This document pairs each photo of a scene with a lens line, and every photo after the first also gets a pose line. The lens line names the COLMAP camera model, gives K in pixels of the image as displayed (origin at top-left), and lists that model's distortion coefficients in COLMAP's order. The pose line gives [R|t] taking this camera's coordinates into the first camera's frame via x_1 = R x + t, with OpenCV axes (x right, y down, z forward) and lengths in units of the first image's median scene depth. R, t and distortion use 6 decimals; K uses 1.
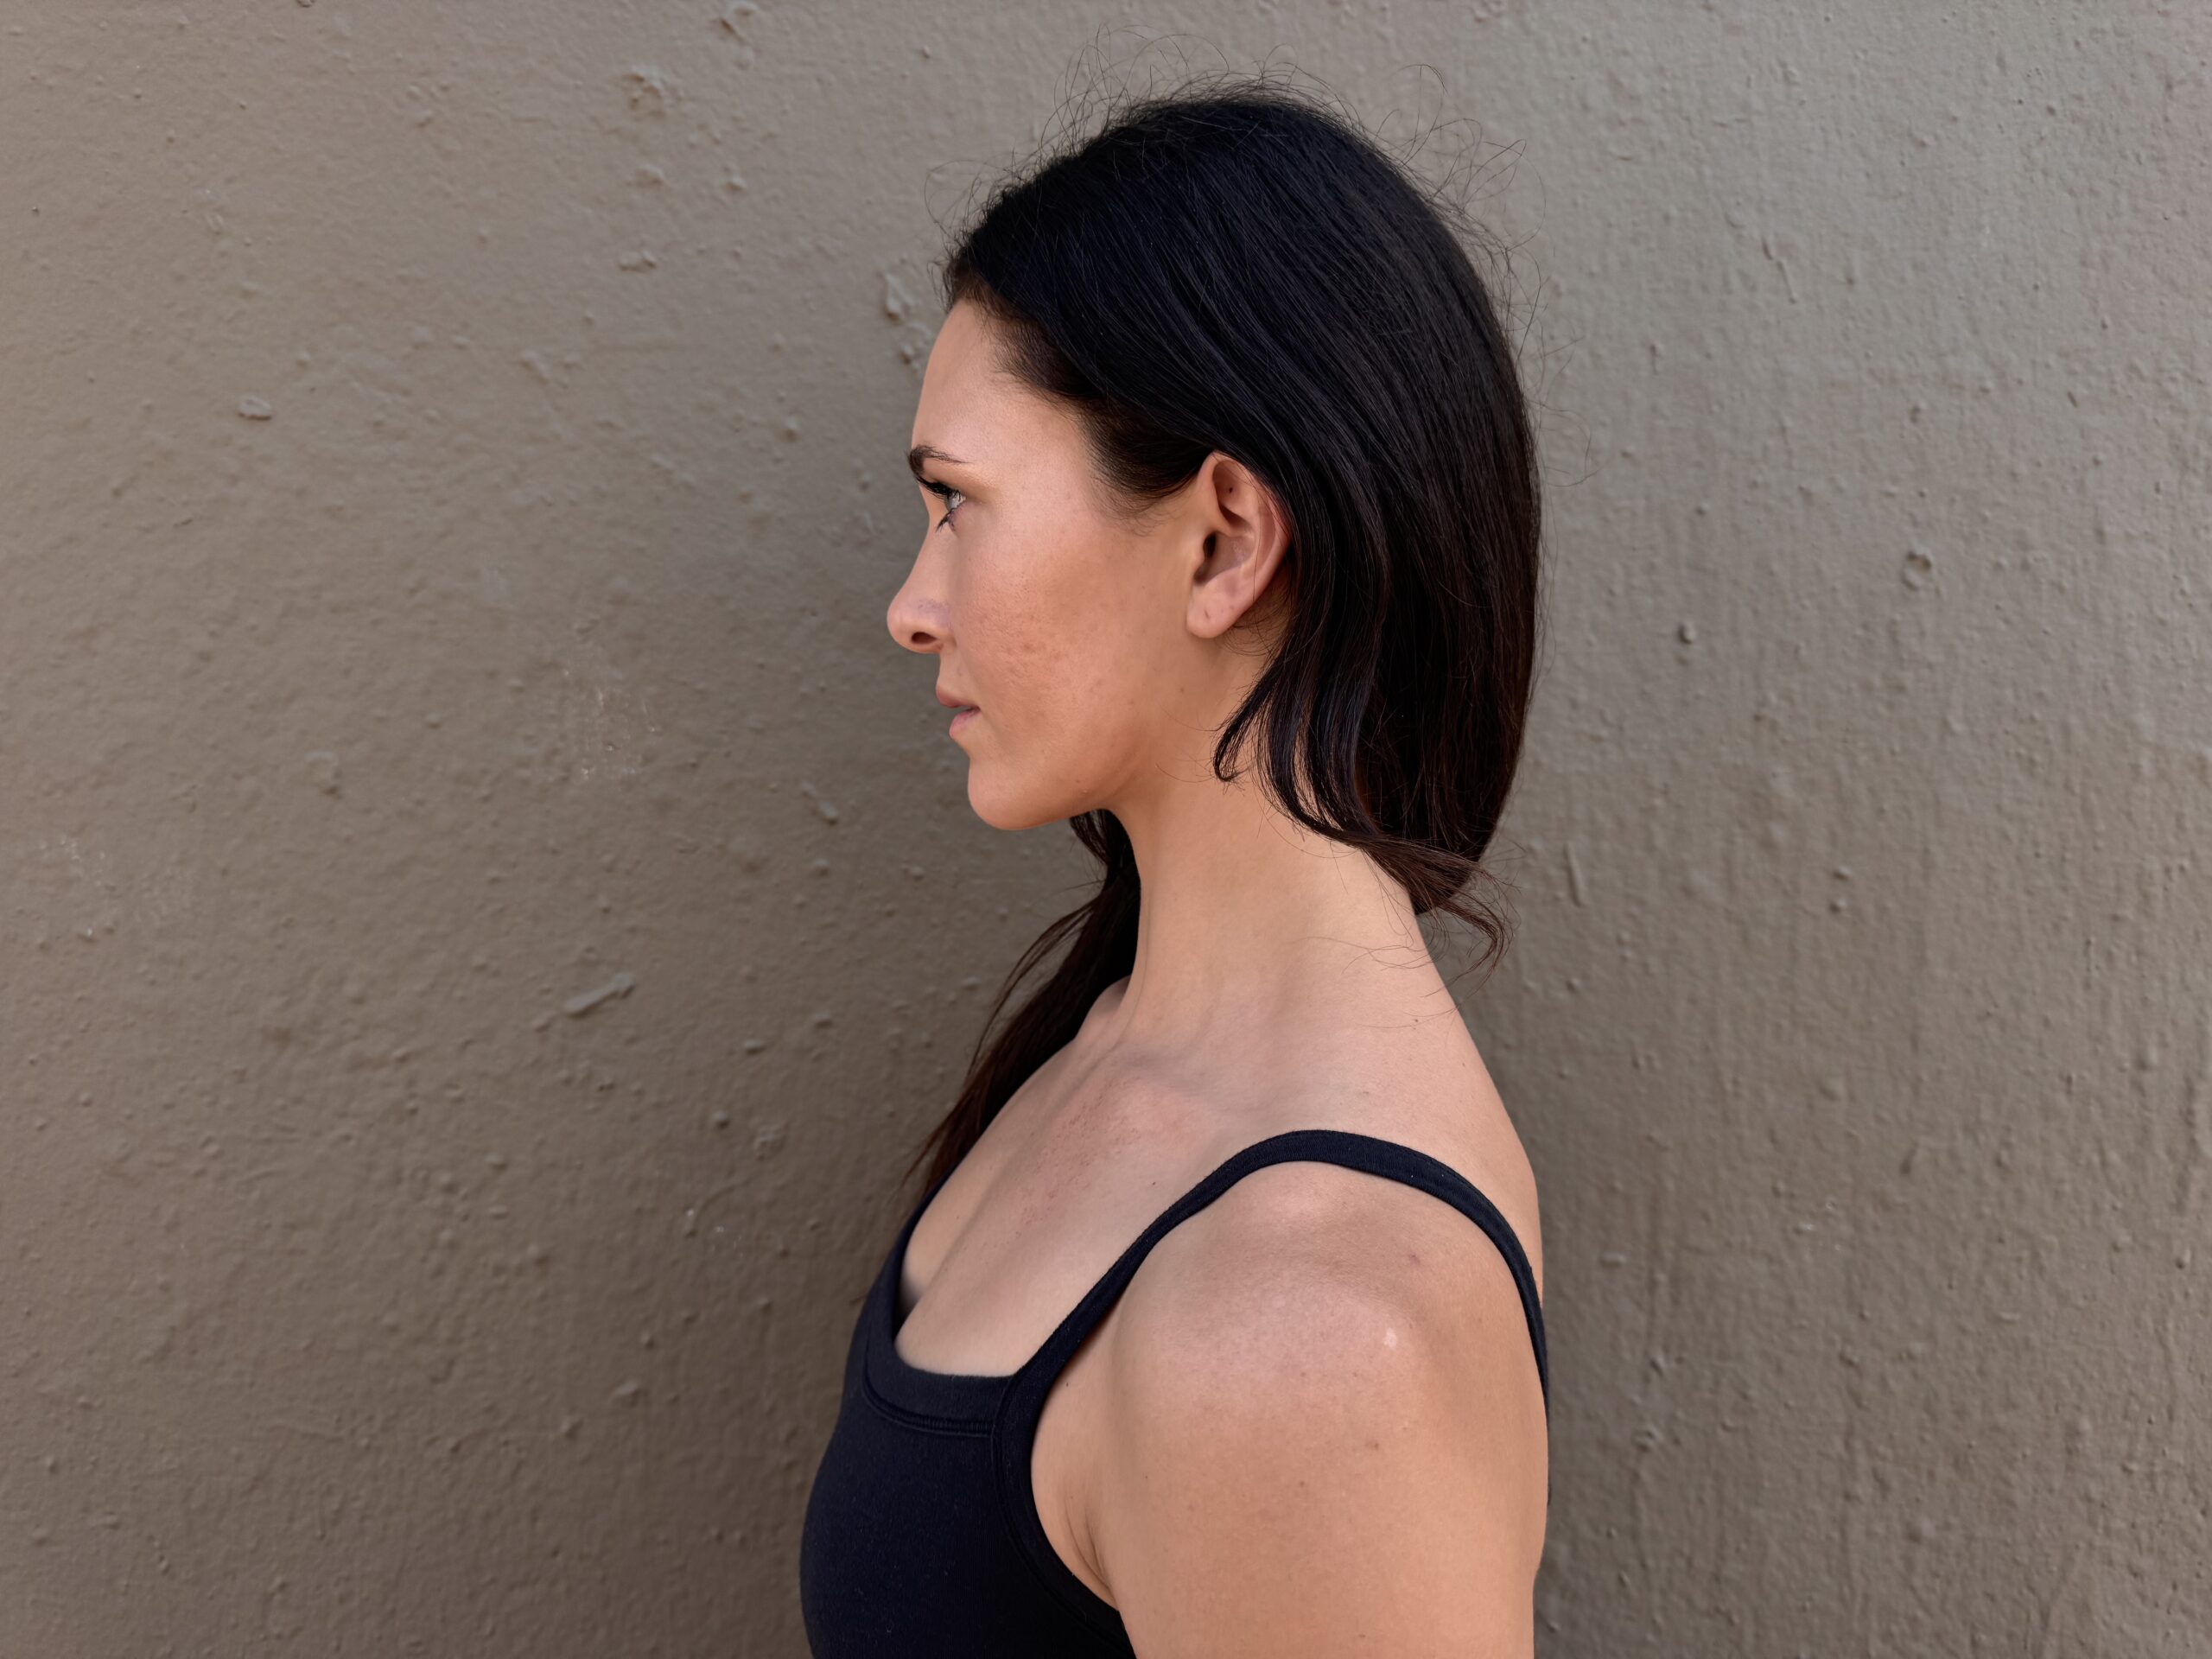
lens RADIAL K [[1553.7, 0, 1106.0], [0, 1553.7, 829.5], [0, 0, 1]] dist [0.007290, -0.007222]
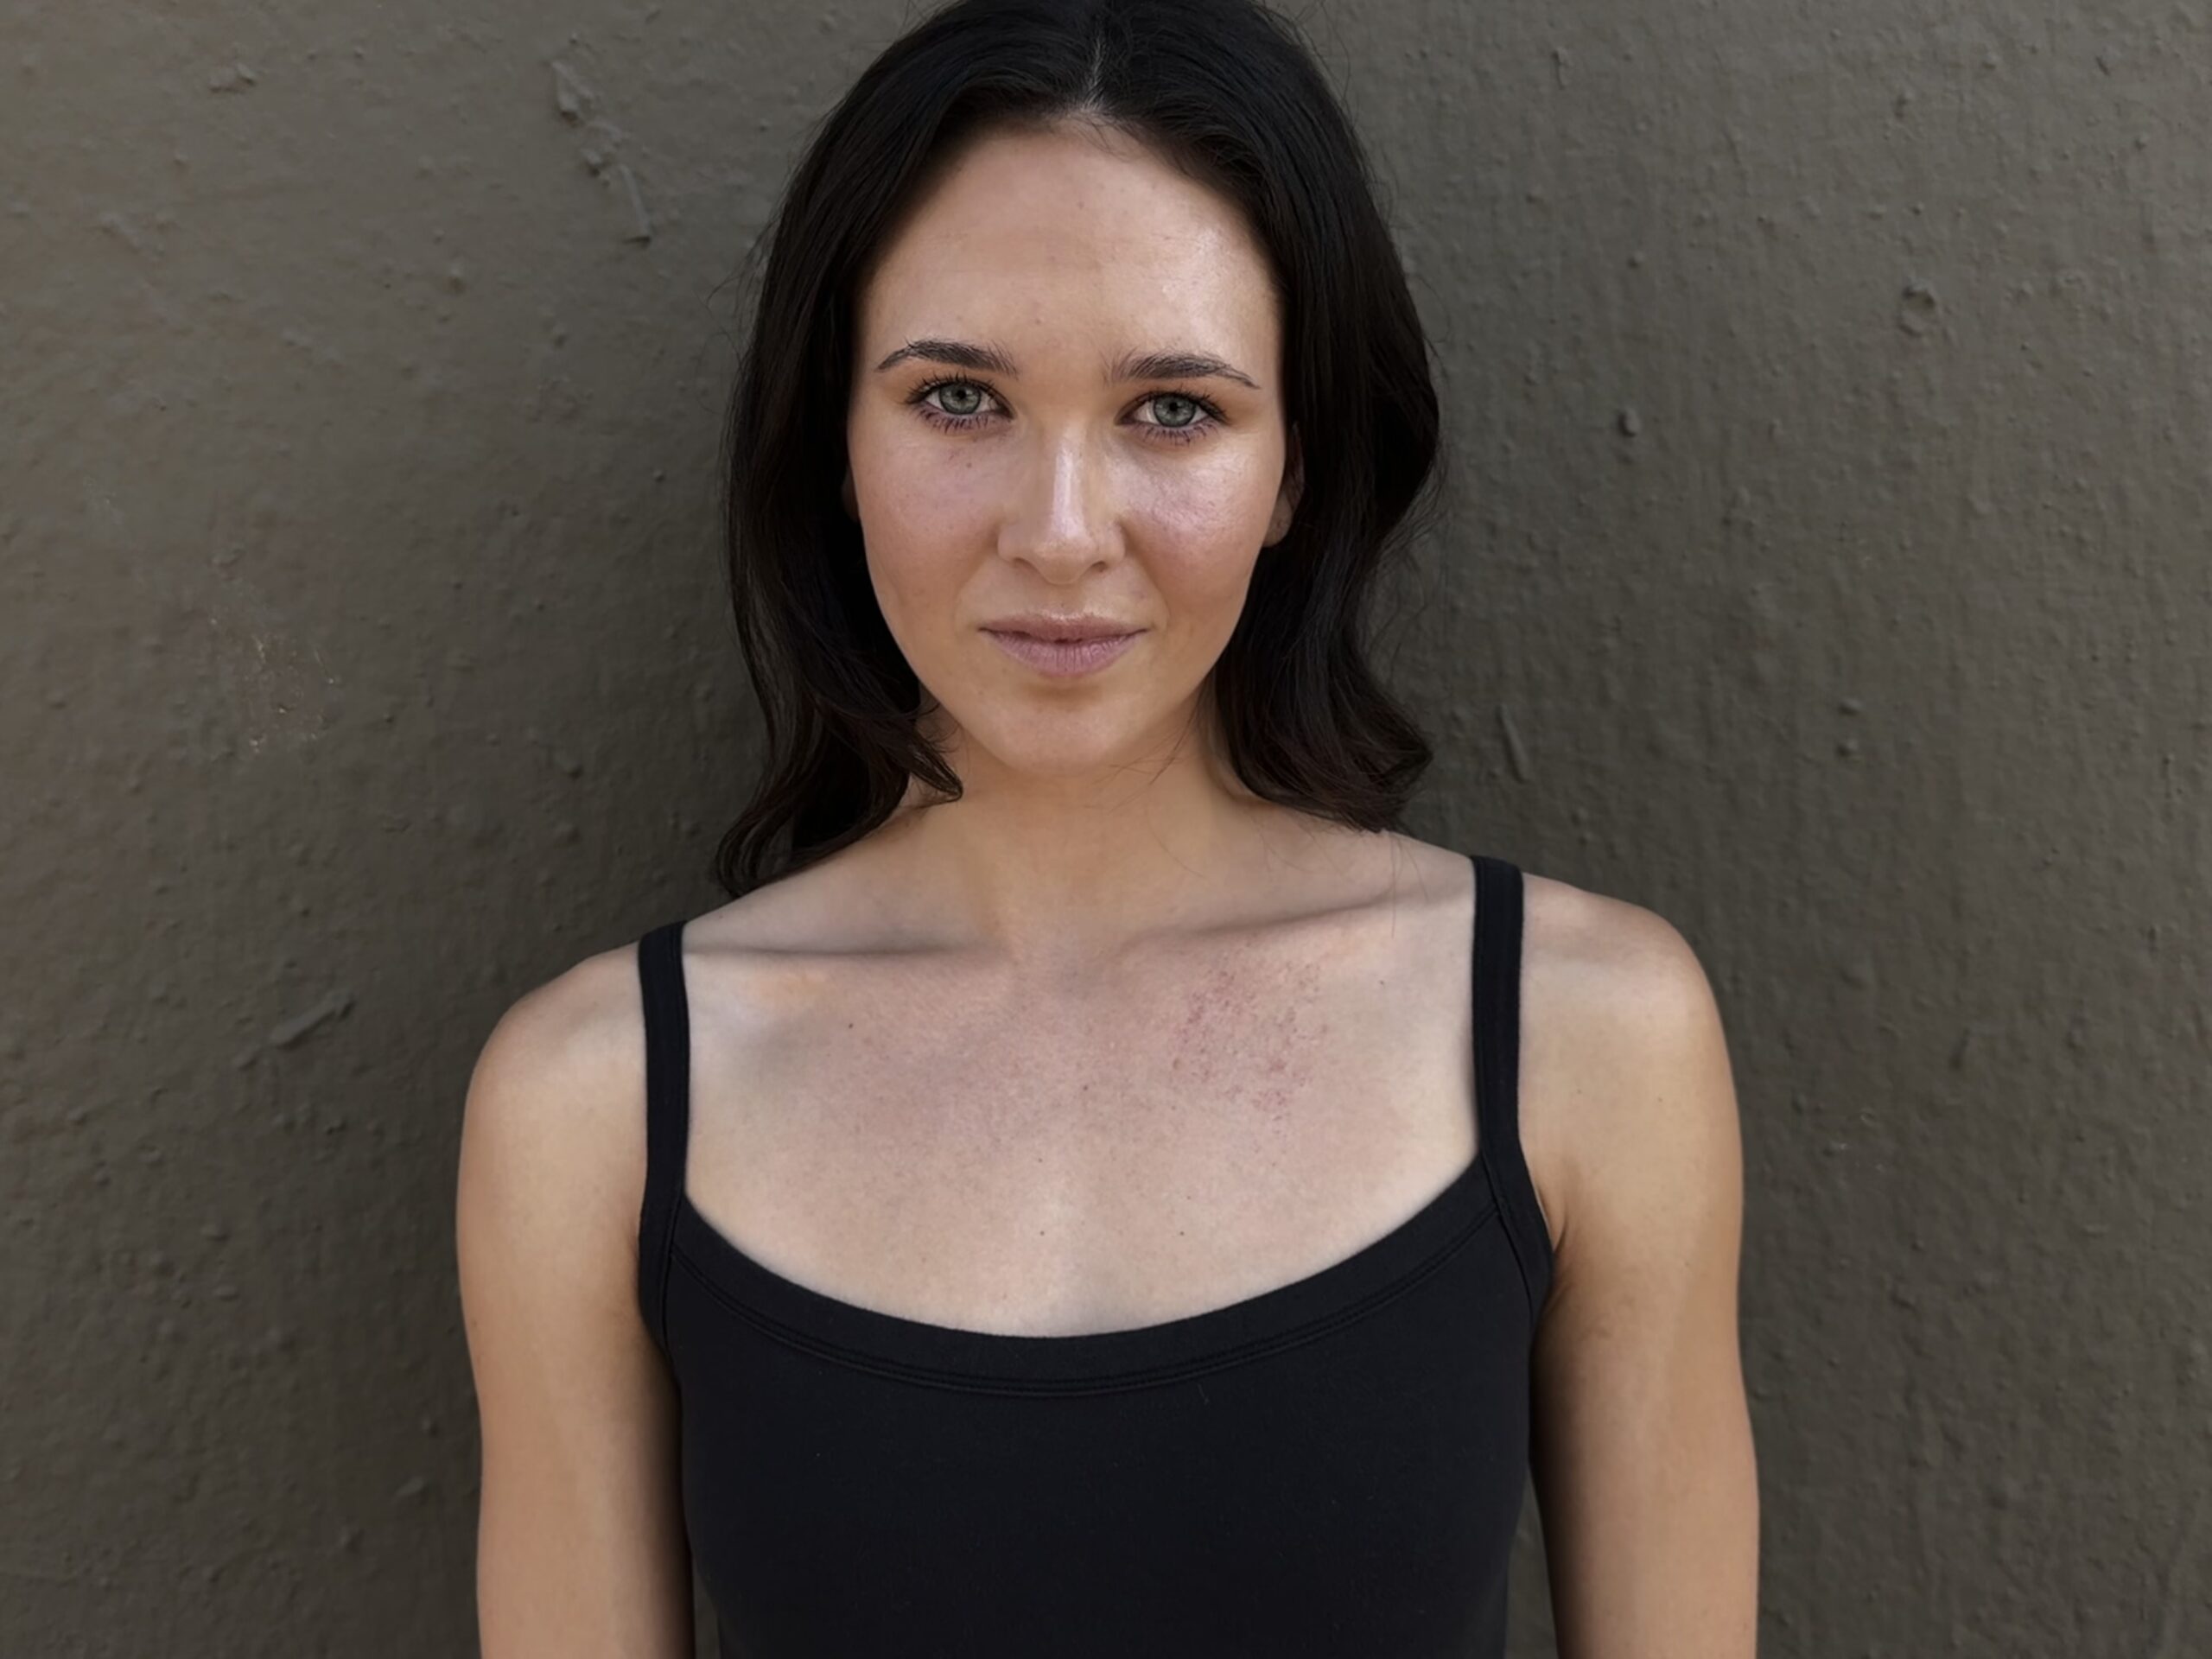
lens RADIAL K [[1553.7, 0, 1106.0], [0, 1553.7, 829.5], [0, 0, 1]] dist [0.007290, -0.007222]
pose [[0.987573, -0.112192, 0.110057, 0.002458], [0.104974, 0.992055, 0.069339, -0.004522], [-0.116962, -0.056924, 0.991504, 0.235869]]
